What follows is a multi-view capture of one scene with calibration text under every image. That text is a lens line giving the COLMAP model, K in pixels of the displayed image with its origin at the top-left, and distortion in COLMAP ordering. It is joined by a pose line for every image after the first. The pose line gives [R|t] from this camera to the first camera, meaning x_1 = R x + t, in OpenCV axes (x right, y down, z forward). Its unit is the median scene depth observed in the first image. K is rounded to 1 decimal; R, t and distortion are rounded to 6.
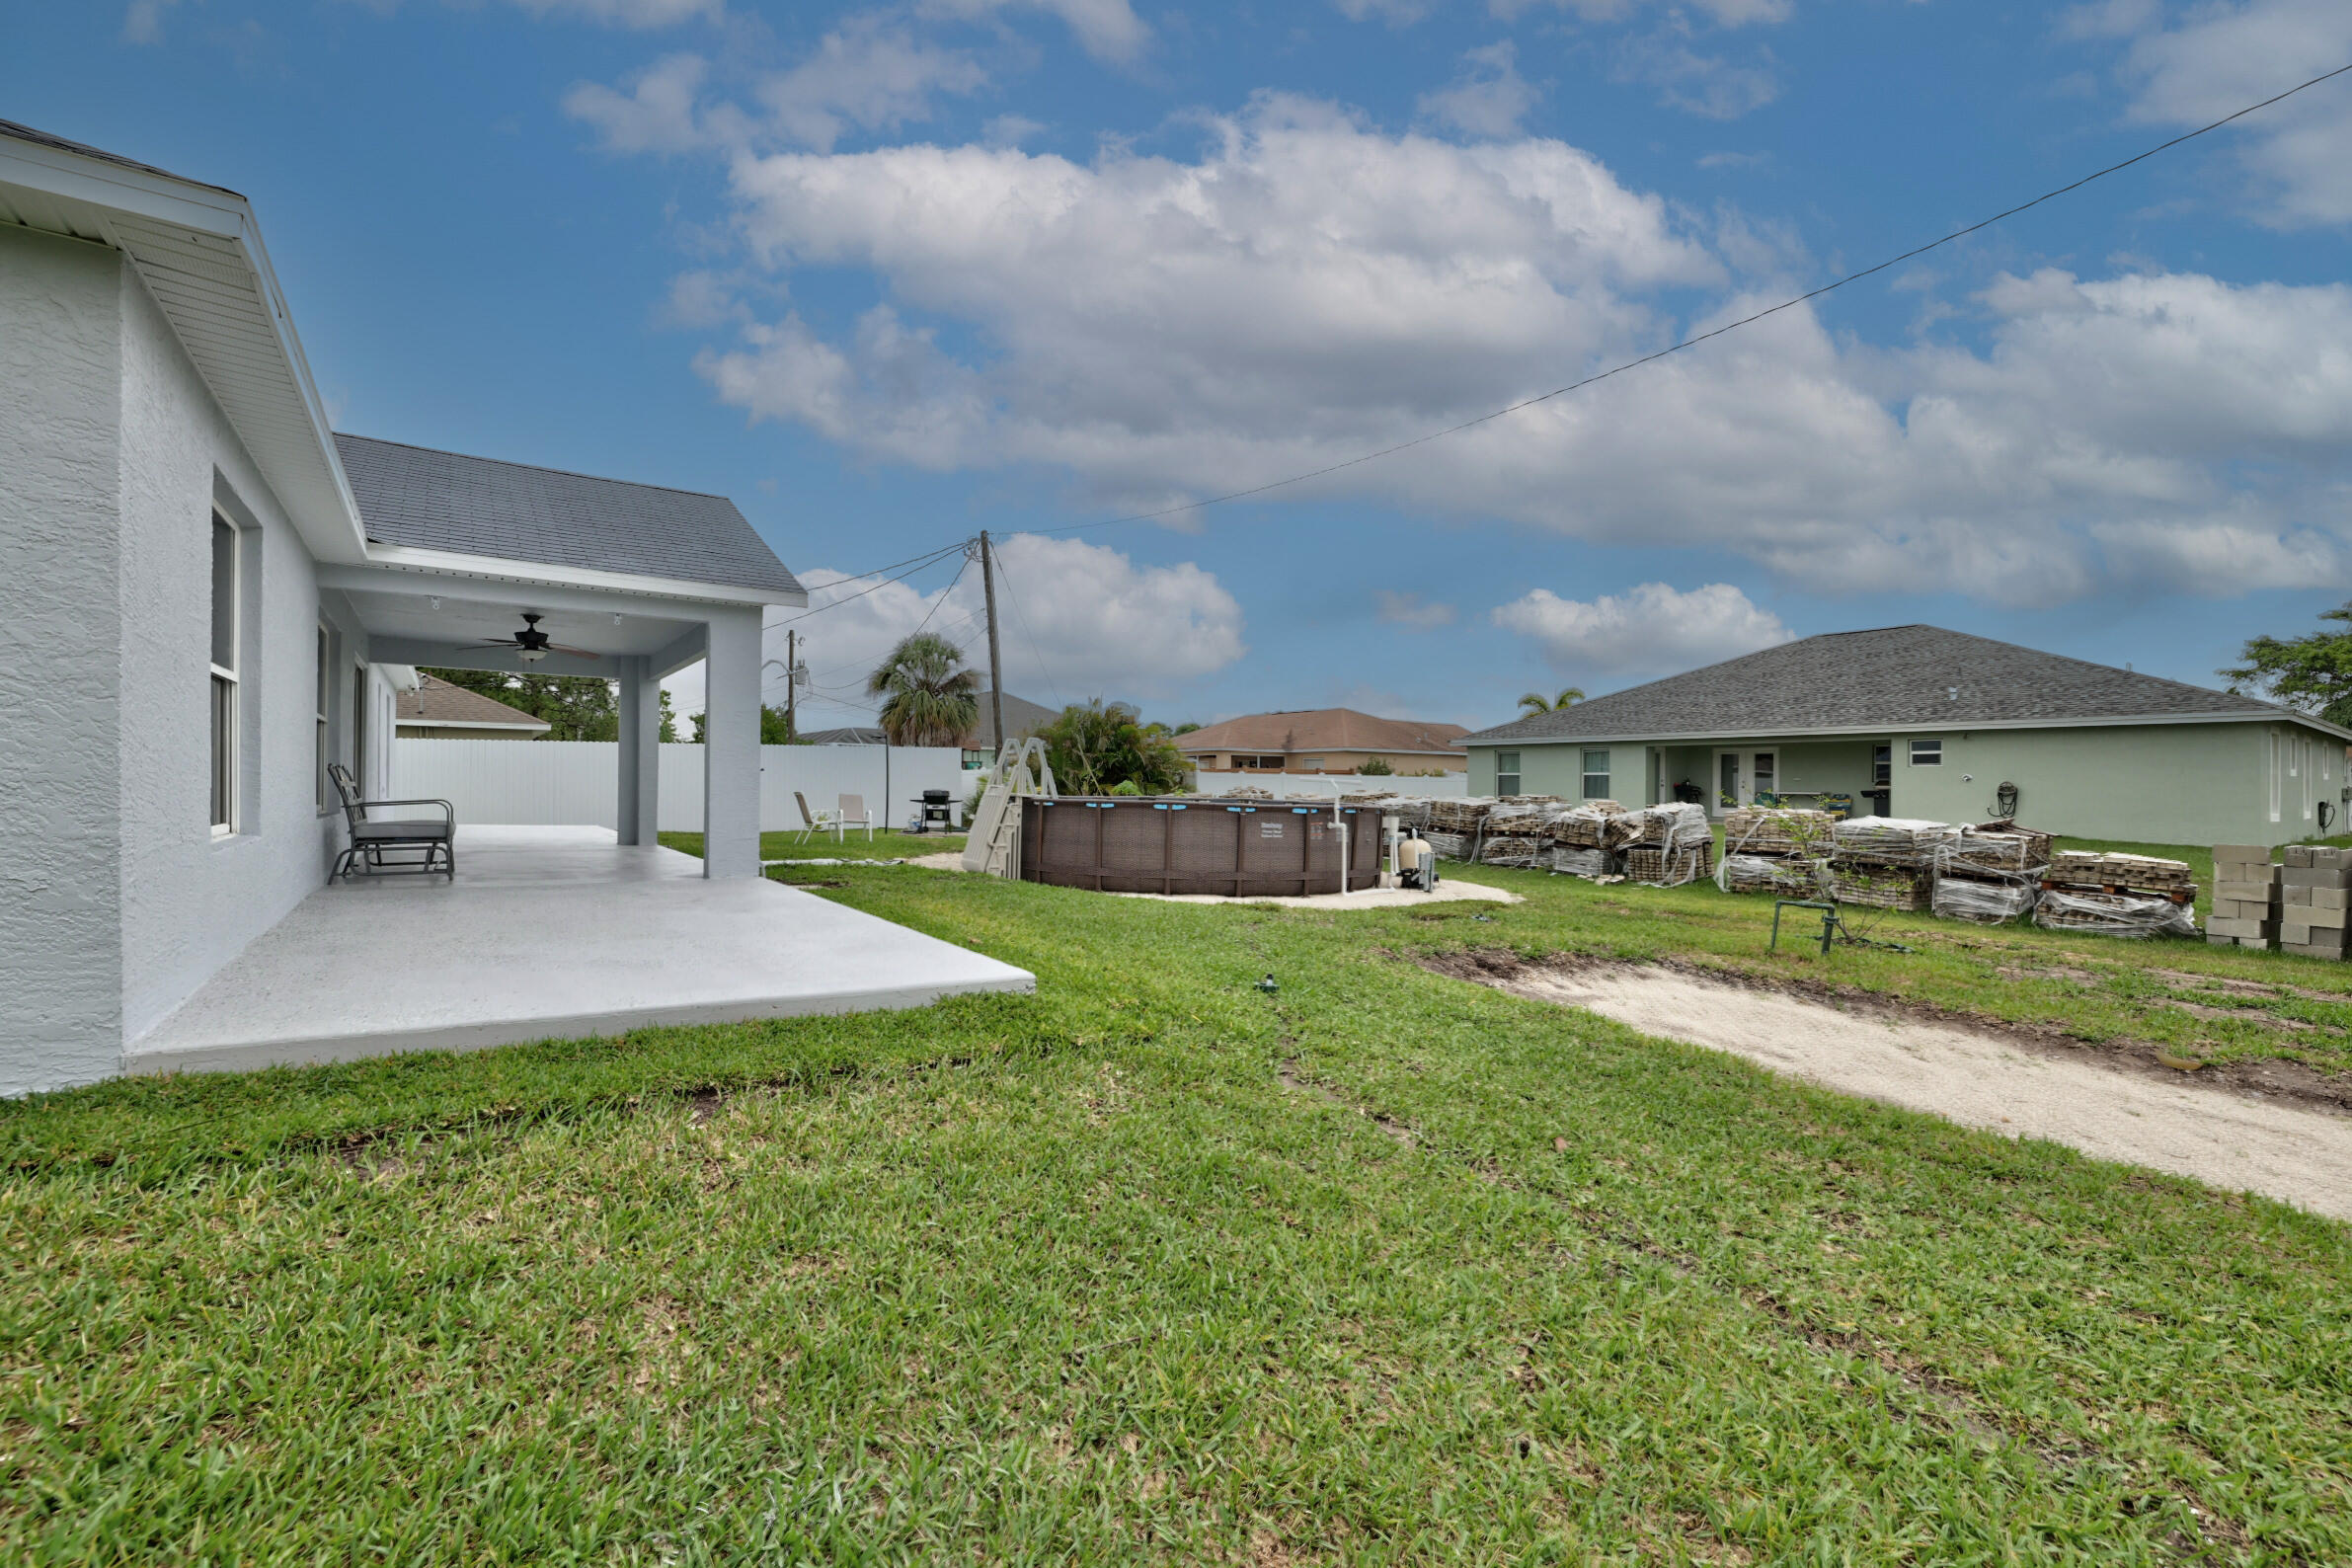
lens RADIAL K [[979.5, 0, 1161.1], [0, 979.5, 783.3], [0, 0, 1]] dist [0.000986, 0.000003]
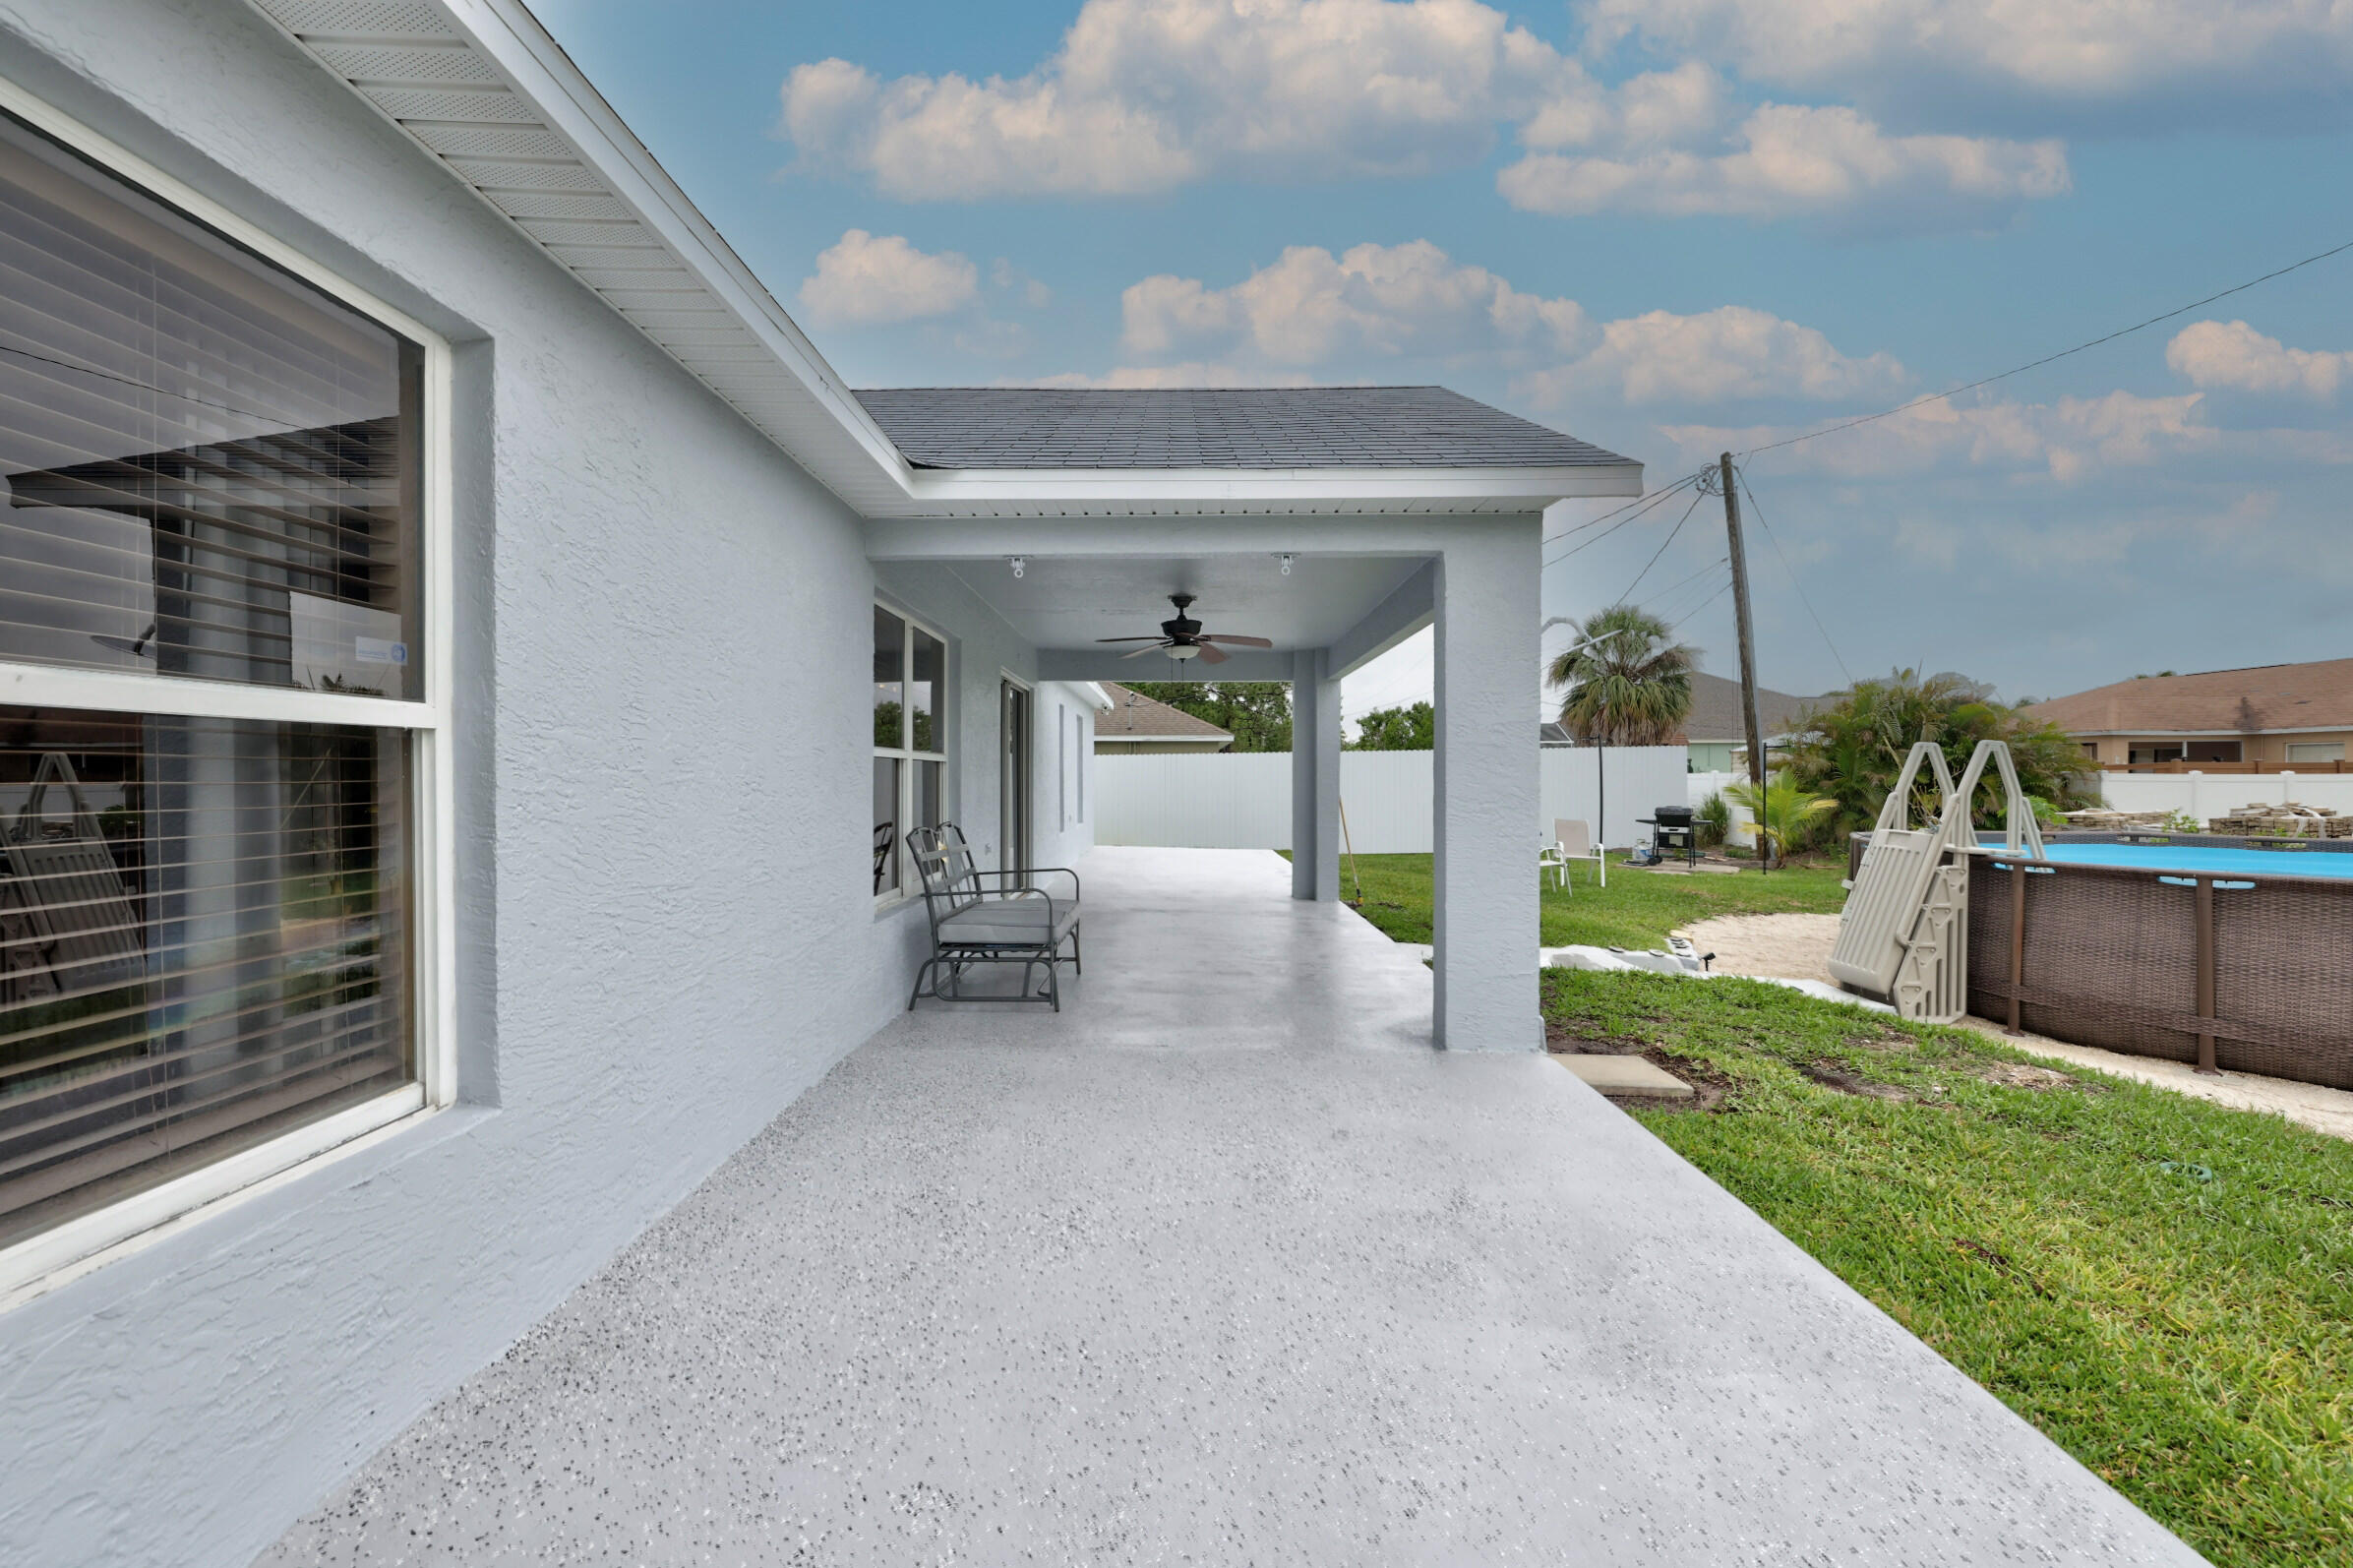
lens RADIAL K [[979.9, 0, 1161.6], [0, 979.9, 783.3], [0, 0, 1]] dist [0.000986, 0.000003]
pose [[0.801099, -0.004789, -0.598513, -0.092712], [0.008170, 0.999962, 0.002934, -0.015654], [0.598476, -0.007241, 0.801108, 0.169908]]
